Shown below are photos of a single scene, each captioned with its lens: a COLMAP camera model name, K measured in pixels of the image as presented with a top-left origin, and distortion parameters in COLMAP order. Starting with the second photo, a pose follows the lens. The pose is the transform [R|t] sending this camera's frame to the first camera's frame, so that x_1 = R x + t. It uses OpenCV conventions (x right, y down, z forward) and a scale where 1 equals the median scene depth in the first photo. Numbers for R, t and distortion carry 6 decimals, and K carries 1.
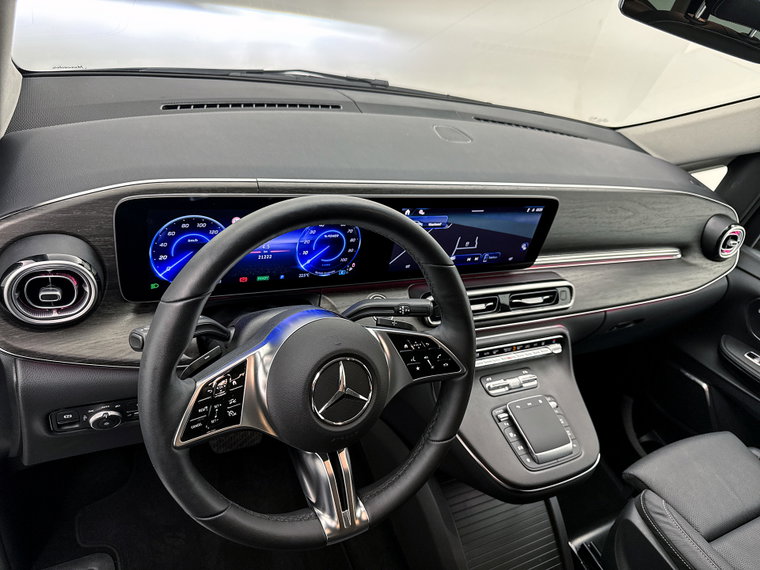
lens RADIAL K [[527.4, 0, 380.0], [0, 527.4, 285.0], [0, 0, 1]] dist [0.088984, -0.135970]
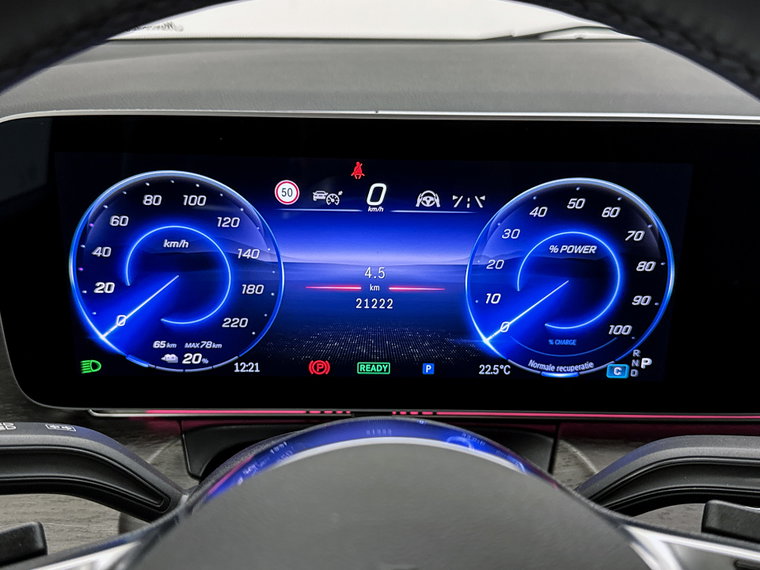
lens RADIAL K [[765.9, 0, 380.0], [0, 765.9, 285.0], [0, 0, 1]] dist [0.081401, -0.003477]
pose [[0.883159, -0.039497, -0.467408, 0.025929], [-0.084701, 0.966641, -0.241725, 0.055296], [0.461363, 0.253072, 0.850352, 0.524684]]
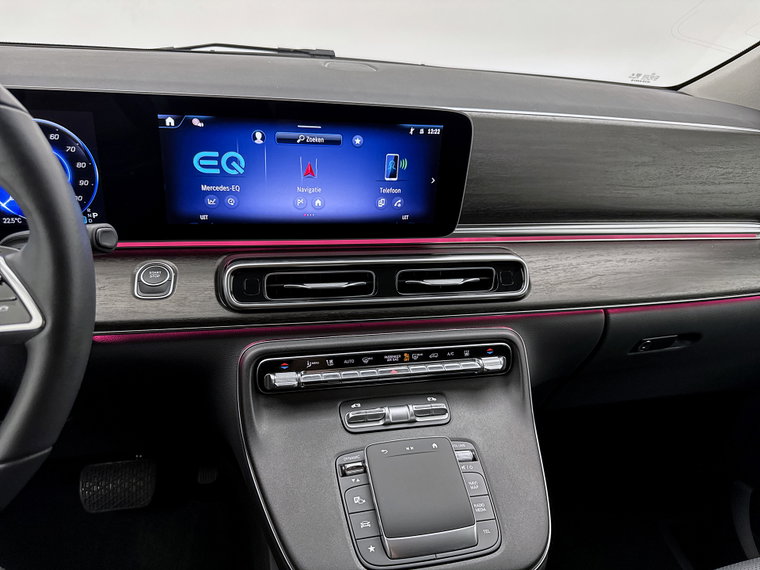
lens RADIAL K [[527.4, 0, 380.0], [0, 527.4, 285.0], [0, 0, 1]] dist [0.088984, -0.135970]
pose [[0.963026, -0.033605, -0.267303, 0.478248], [-0.007954, 0.988211, -0.152890, 0.160548], [0.269290, 0.149363, 0.951406, 0.494497]]
